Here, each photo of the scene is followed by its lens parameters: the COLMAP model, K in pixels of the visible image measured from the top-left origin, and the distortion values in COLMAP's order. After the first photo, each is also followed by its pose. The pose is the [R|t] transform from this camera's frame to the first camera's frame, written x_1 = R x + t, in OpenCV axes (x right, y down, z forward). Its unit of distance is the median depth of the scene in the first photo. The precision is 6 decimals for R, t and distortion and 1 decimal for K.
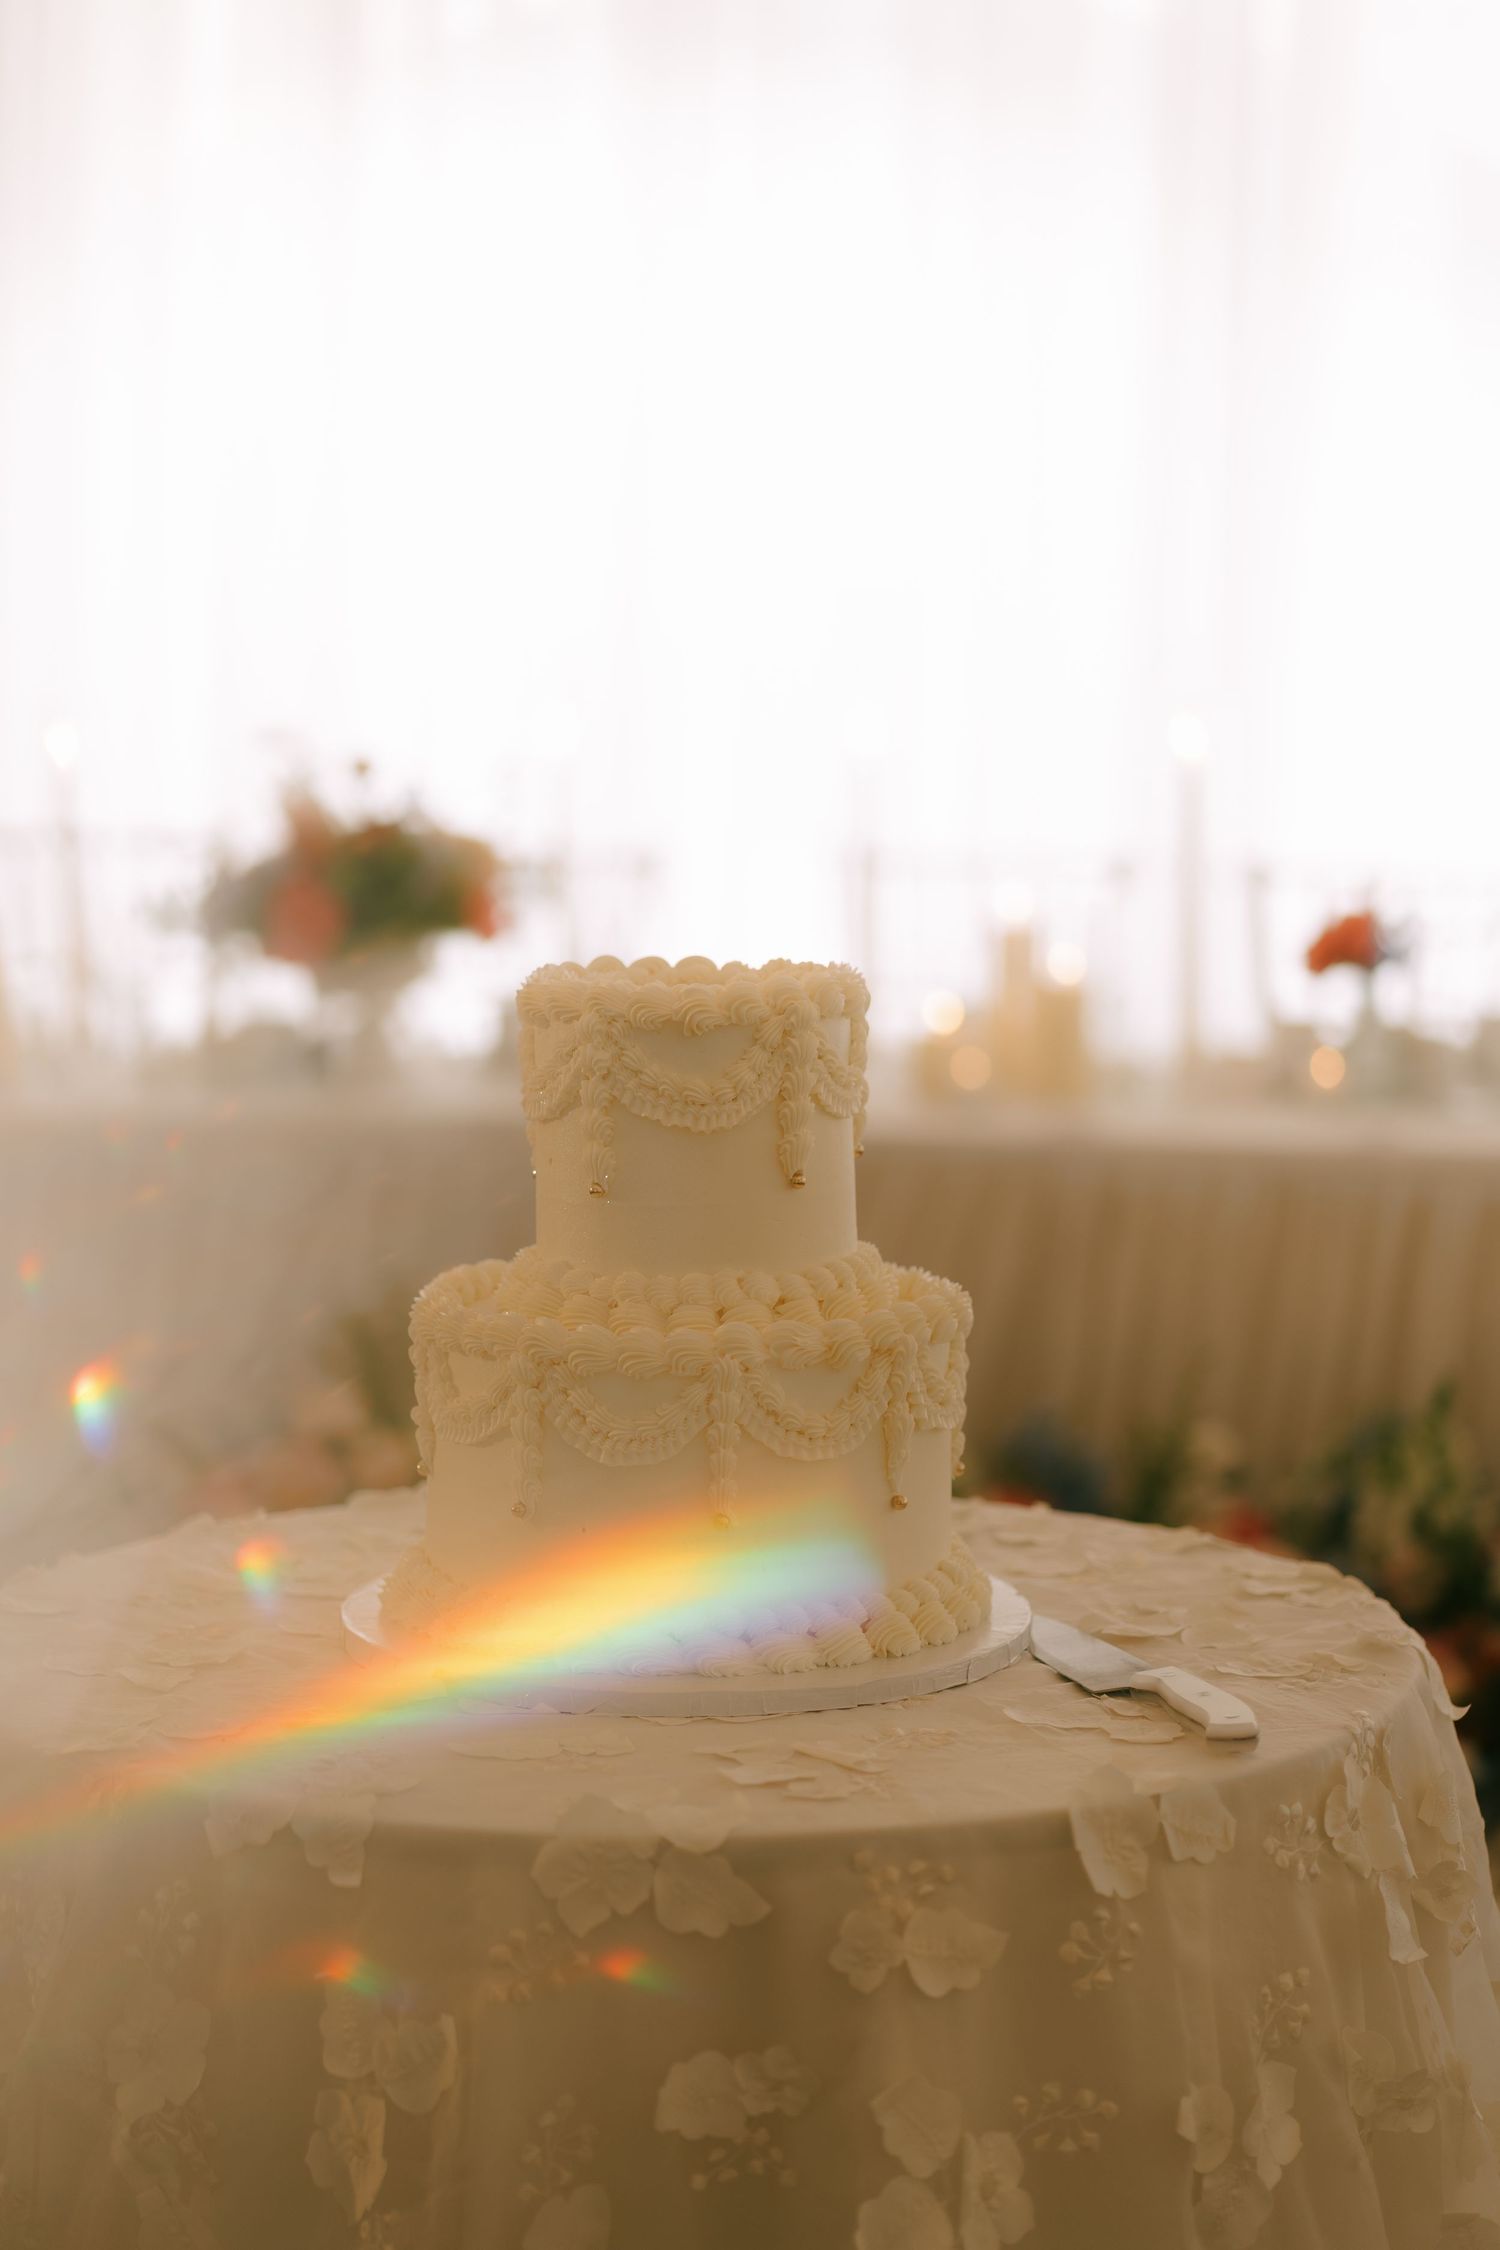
lens RADIAL K [[5578.4, 0, 753.6], [0, 5578.4, 1123.8], [0, 0, 1]] dist [0.028982, 0.000000]
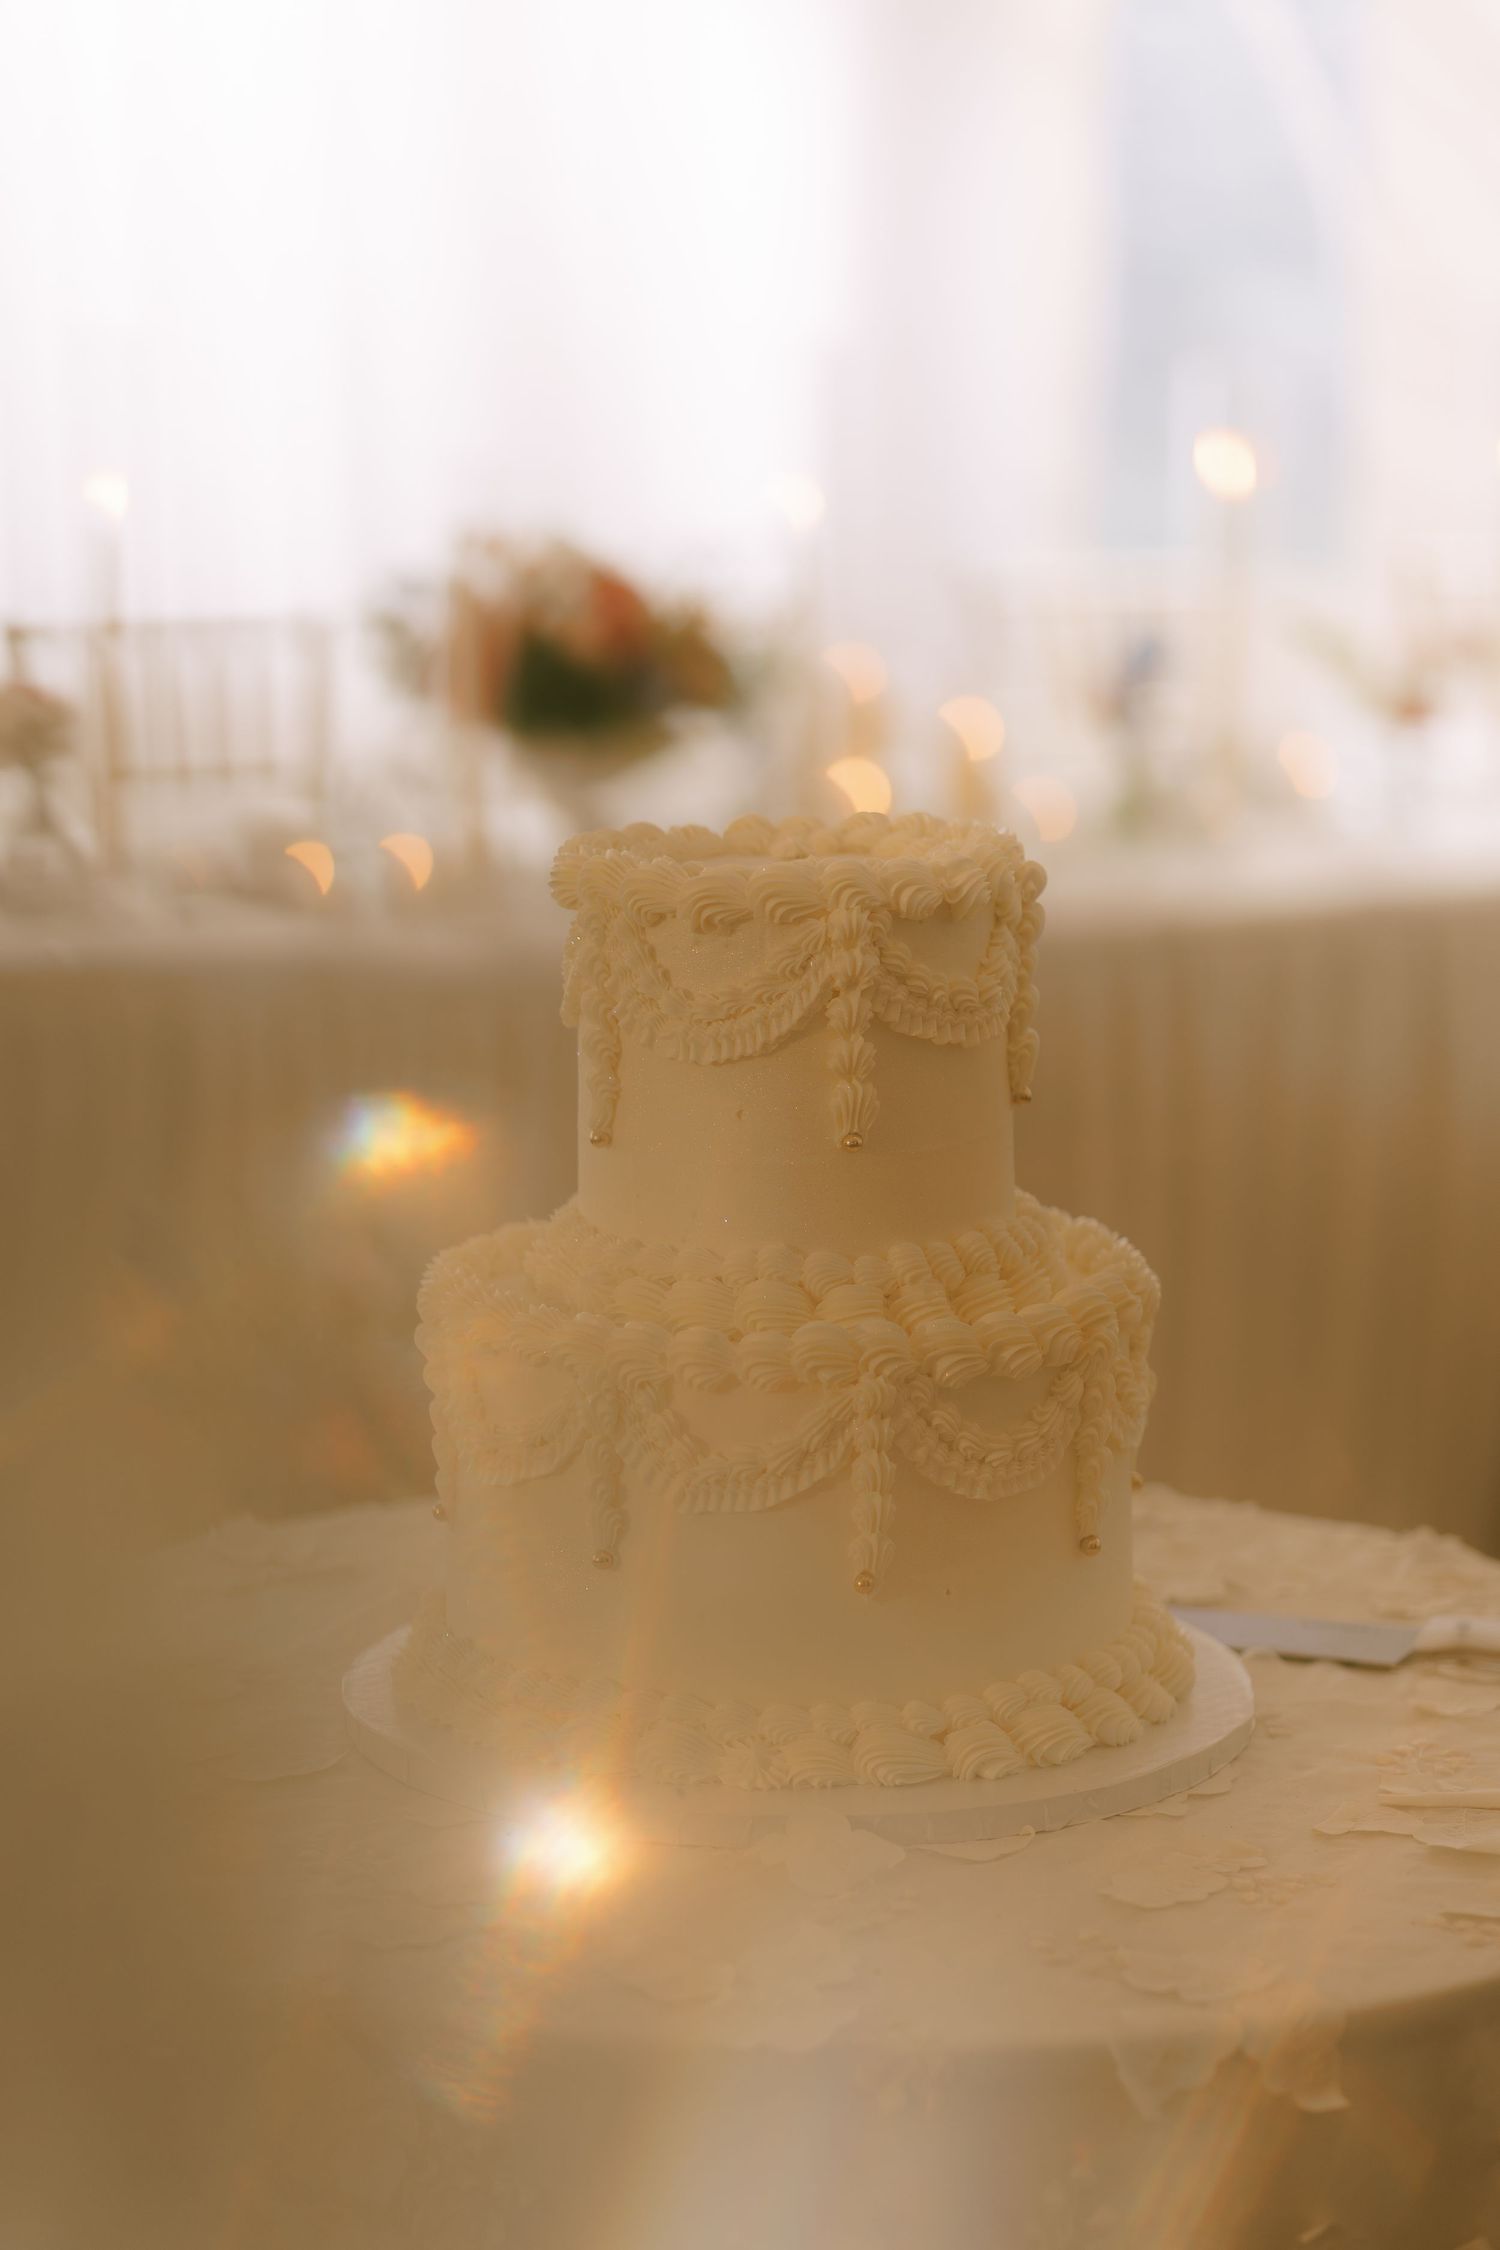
lens RADIAL K [[5578.4, 0, 759.0], [0, 5578.4, 1134.6], [0, 0, 1]] dist [0.028982, 0.000000]
pose [[0.666520, -0.134380, 0.733276, -0.586171], [0.101558, 0.990817, 0.089264, -0.057308], [-0.738537, 0.014974, 0.674046, 0.511139]]
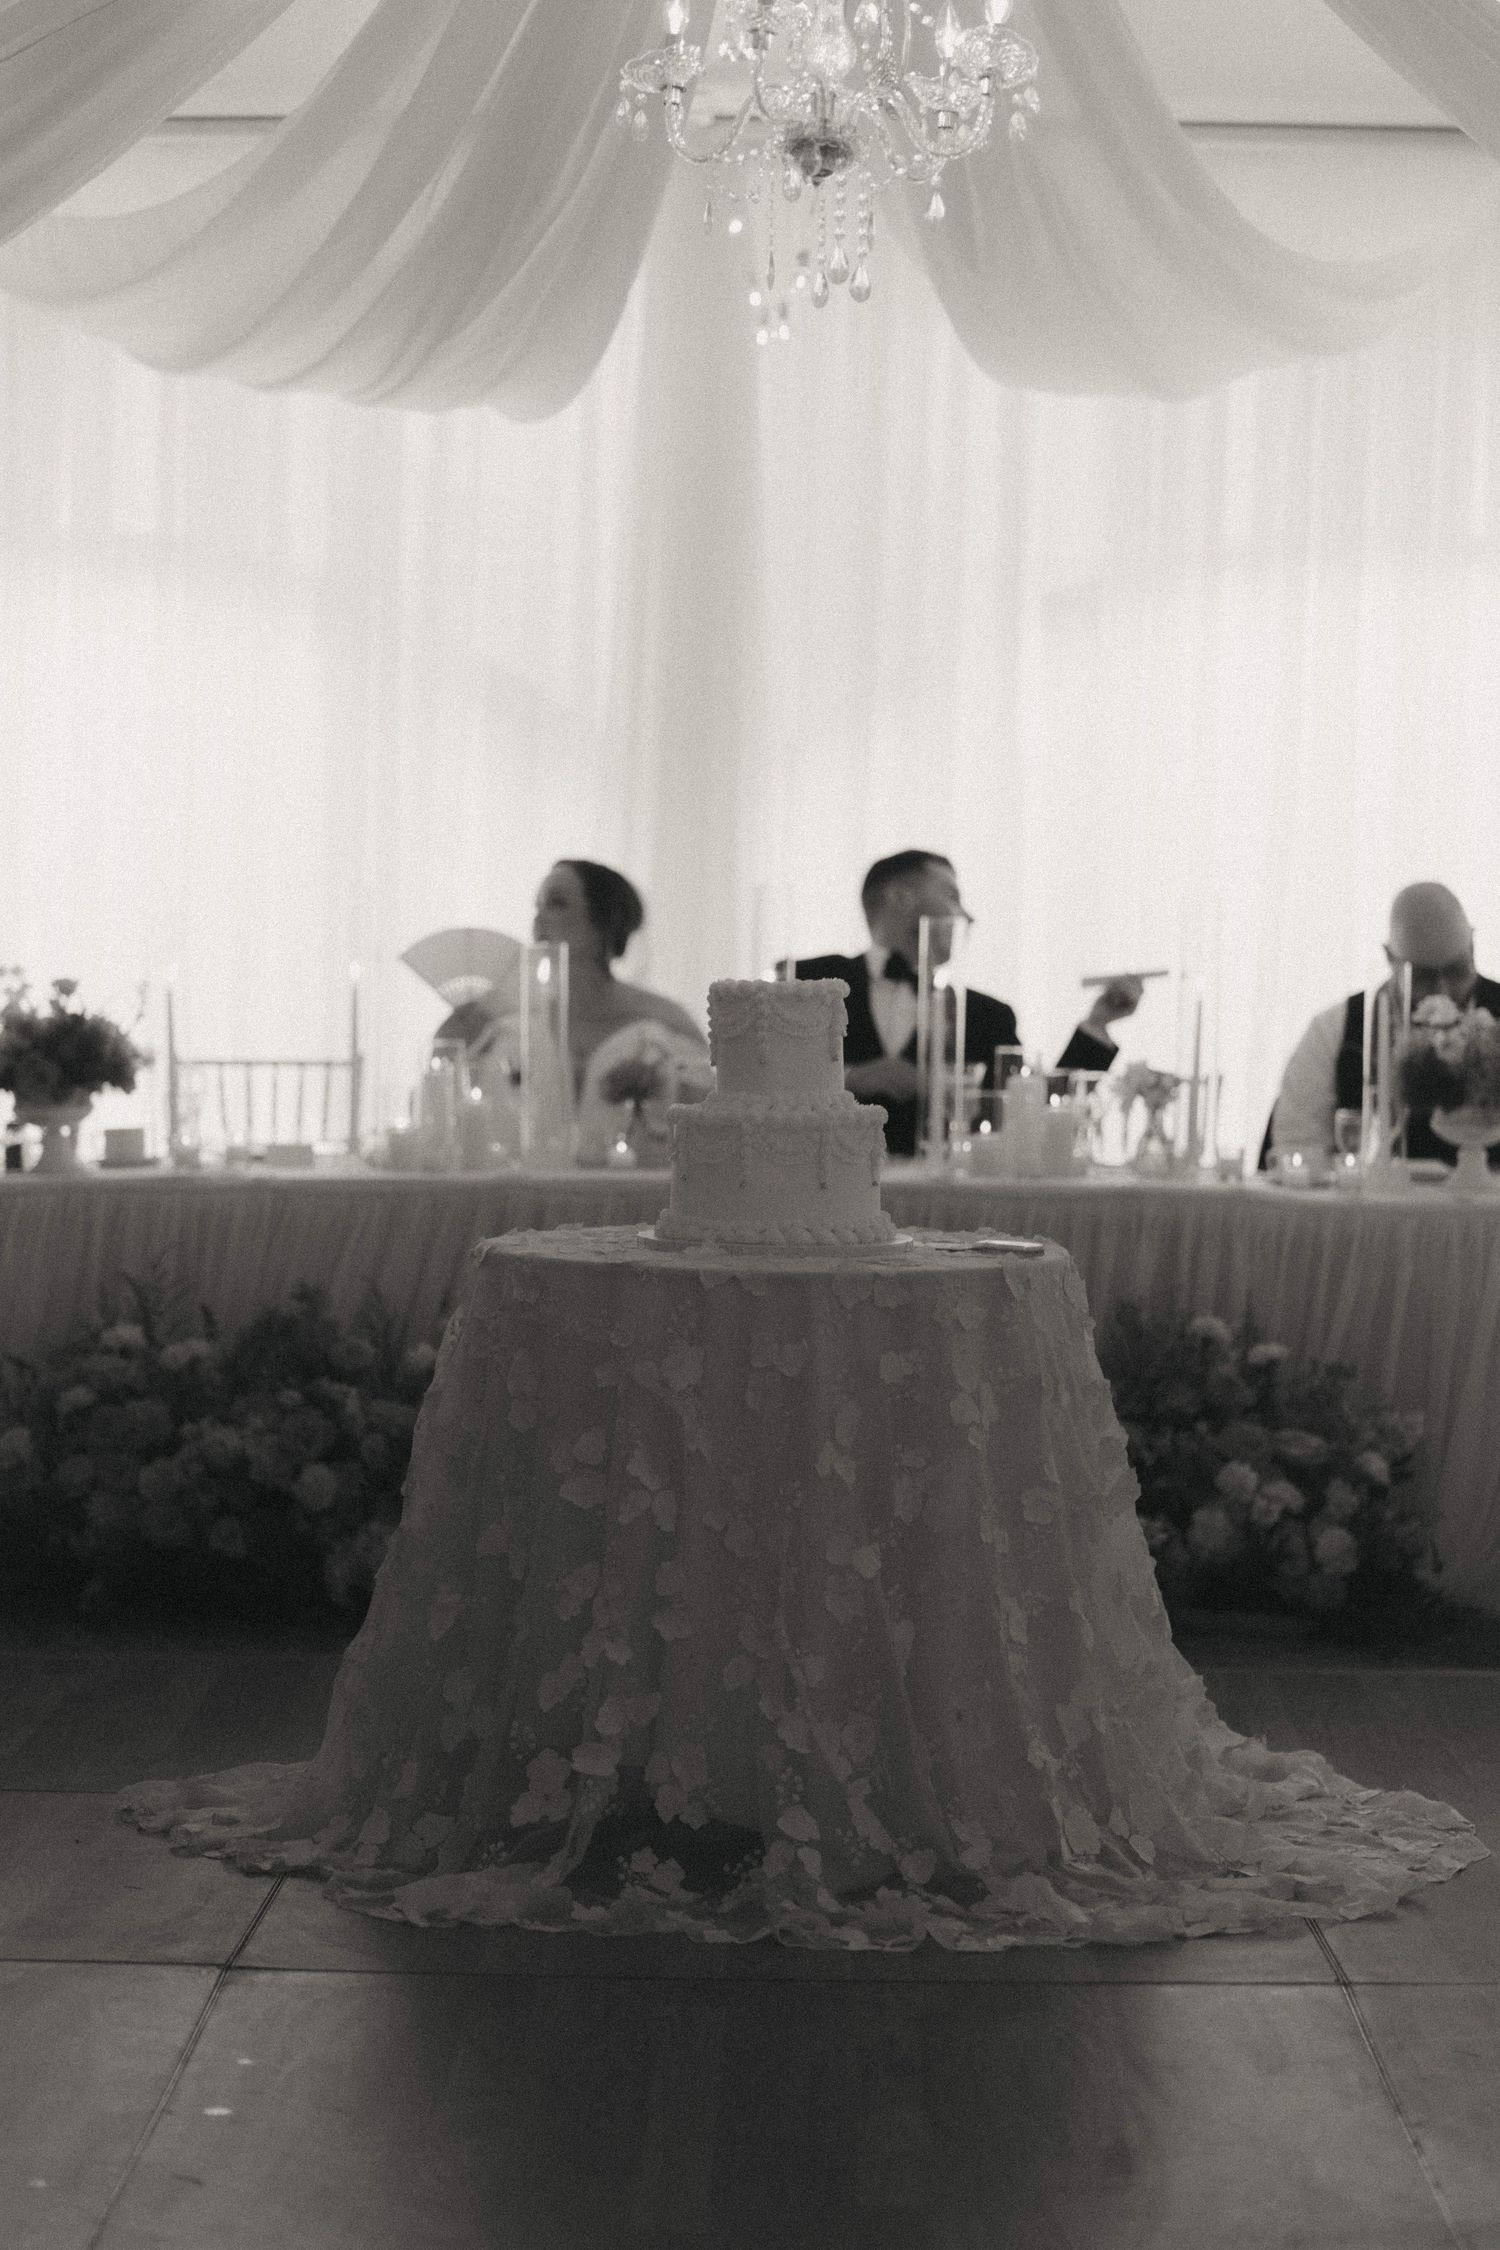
lens RADIAL K [[5578.4, 0, 750.4], [0, 5578.4, 1124.9], [0, 0, 1]] dist [0.028982, 0.000000]
pose [[0.944944, -0.006334, 0.327170, -0.878579], [0.033445, 0.996446, -0.077305, 0.240180], [-0.325518, 0.083991, 0.941798, -1.419849]]
